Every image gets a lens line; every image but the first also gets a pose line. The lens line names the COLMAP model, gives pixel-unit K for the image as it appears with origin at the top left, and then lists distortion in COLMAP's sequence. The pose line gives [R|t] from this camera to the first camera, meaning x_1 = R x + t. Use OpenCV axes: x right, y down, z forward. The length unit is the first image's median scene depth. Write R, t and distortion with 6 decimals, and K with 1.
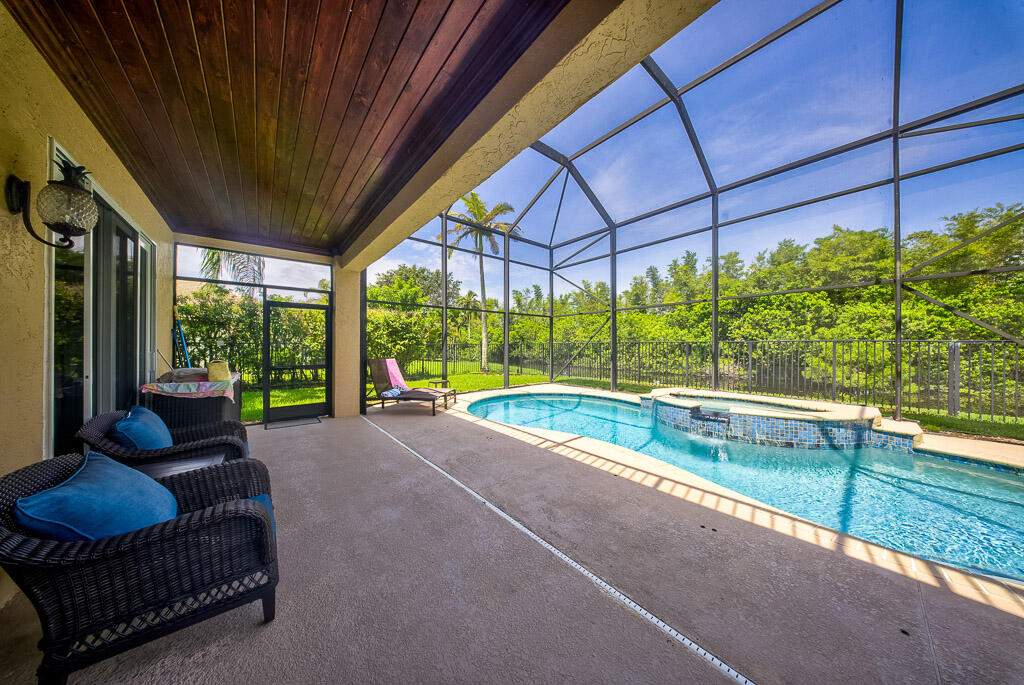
lens RADIAL K [[308.7, 0, 511.7], [0, 308.7, 341.8], [0, 0, 1]] dist [0.001615, 0.000053]
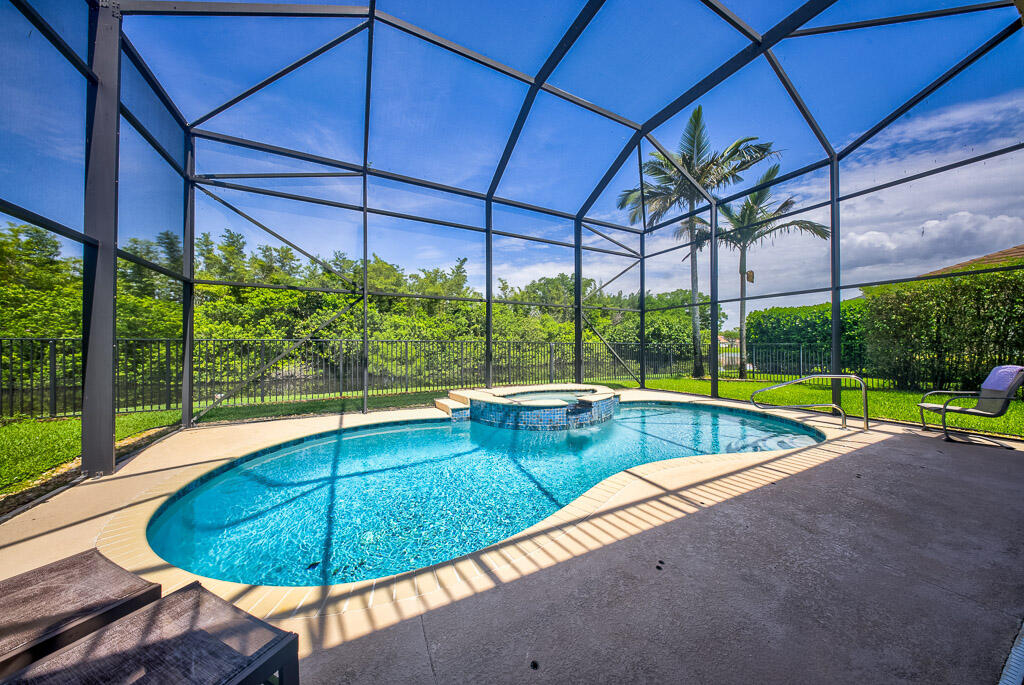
lens RADIAL K [[310.1, 0, 512.0], [0, 310.1, 342.5], [0, 0, 1]] dist [-0.006106, -0.000123]
pose [[0.218516, 0.011955, 0.975760, -0.109351], [-0.011409, 0.999888, -0.009695, 0.005449], [-0.975767, -0.009014, 0.218628, 0.235912]]
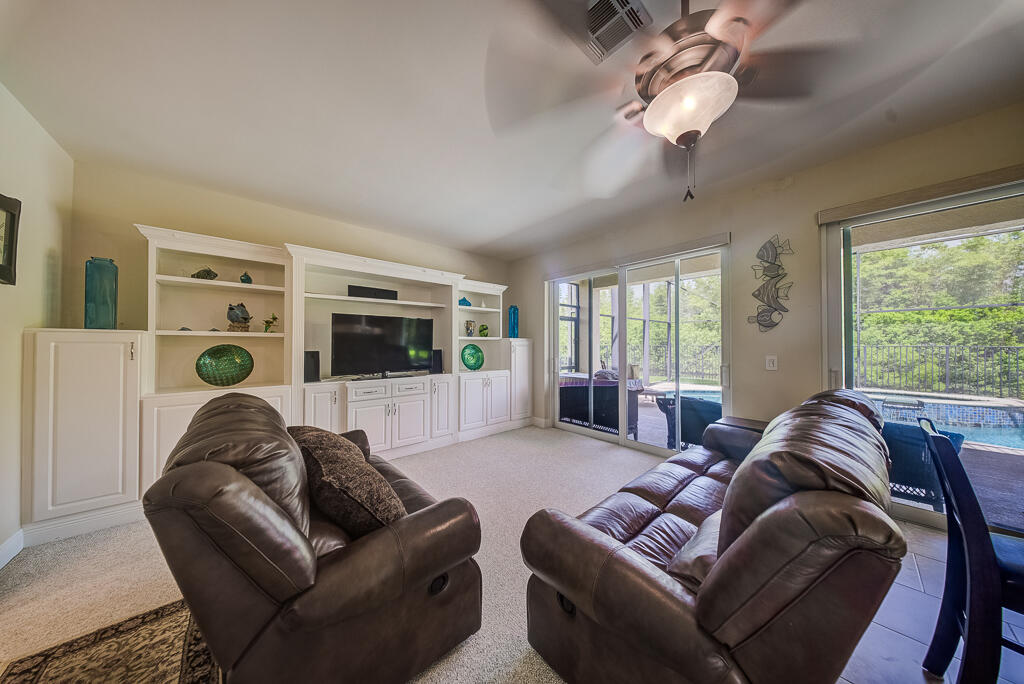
lens RADIAL K [[310.1, 0, 512.0], [0, 310.1, 342.0], [0, 0, 1]] dist [-0.006106, -0.000123]
pose [[0.999832, 0.001719, 0.018269, -0.246392], [-0.001746, 0.999997, 0.001449, -0.006448], [-0.018266, -0.001481, 0.999832, -0.064559]]
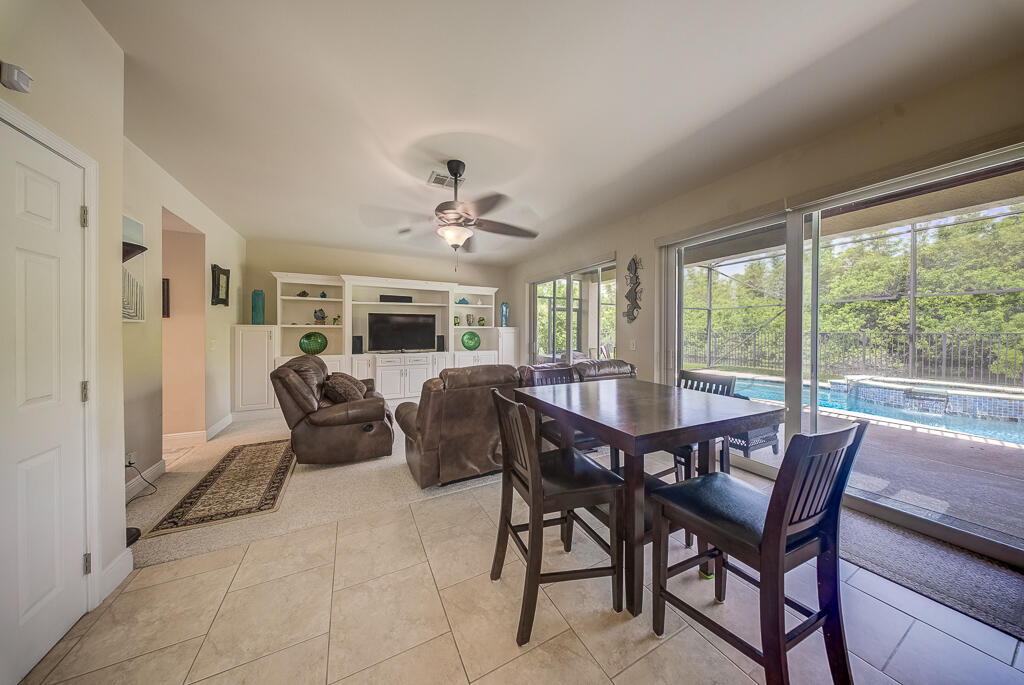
lens RADIAL K [[314.6, 0, 522.5], [0, 314.6, 332.9], [0, 0, 1]] dist [0.000705, -0.000007]
pose [[0.978126, 0.002818, -0.207995, -0.159342], [0.000418, 0.999880, 0.015513, -0.007915], [0.208014, -0.015260, 0.978007, -0.133539]]
